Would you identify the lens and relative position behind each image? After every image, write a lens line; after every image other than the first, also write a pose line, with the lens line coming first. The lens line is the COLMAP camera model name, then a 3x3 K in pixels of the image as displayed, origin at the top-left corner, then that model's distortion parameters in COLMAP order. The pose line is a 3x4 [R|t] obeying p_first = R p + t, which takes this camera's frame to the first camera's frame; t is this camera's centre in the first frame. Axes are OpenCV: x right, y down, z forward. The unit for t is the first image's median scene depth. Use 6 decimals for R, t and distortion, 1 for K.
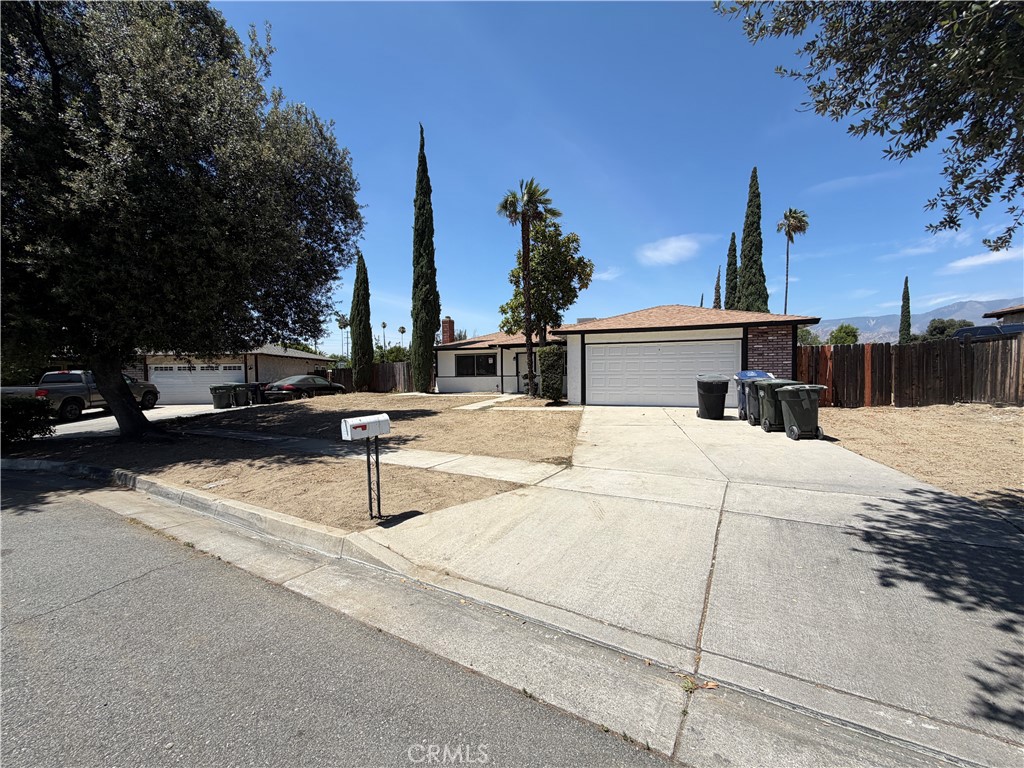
lens RADIAL K [[409.2, 0, 509.2], [0, 409.2, 384.5], [0, 0, 1]] dist [-0.000541, -0.000245]
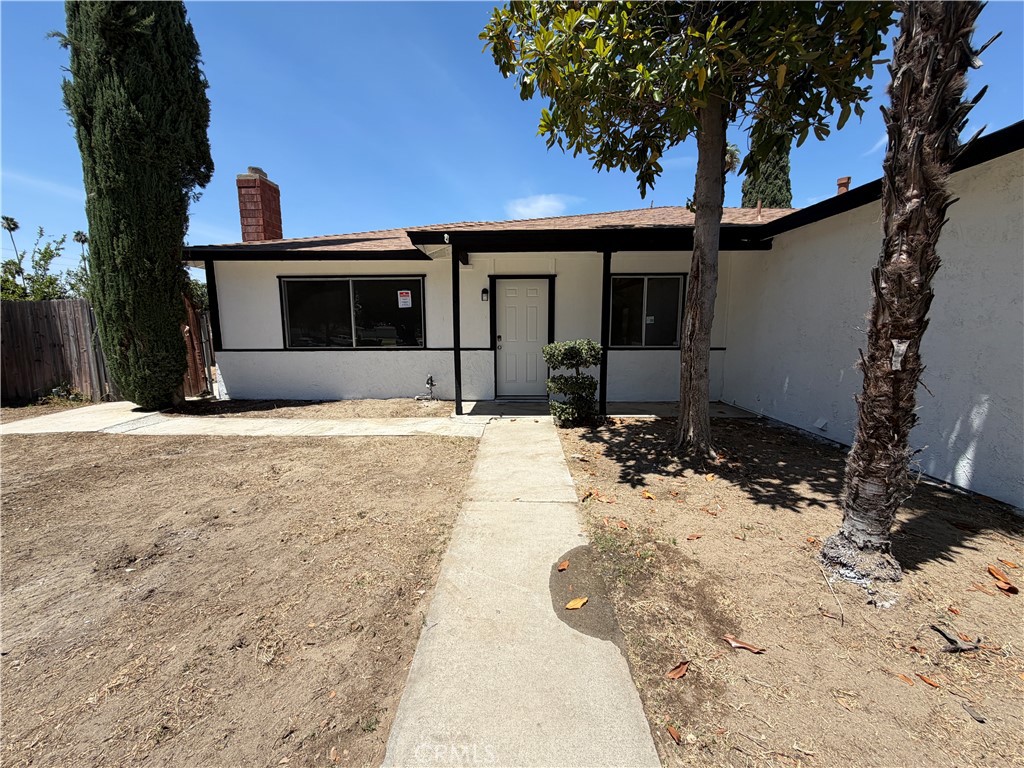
lens RADIAL K [[409.2, 0, 509.2], [0, 409.2, 384.5], [0, 0, 1]] dist [-0.000541, -0.000245]
pose [[0.952887, -0.034208, 0.301391, -0.065099], [0.002220, 0.994380, 0.105846, -0.025911], [-0.303318, -0.100190, 0.947608, 0.662961]]
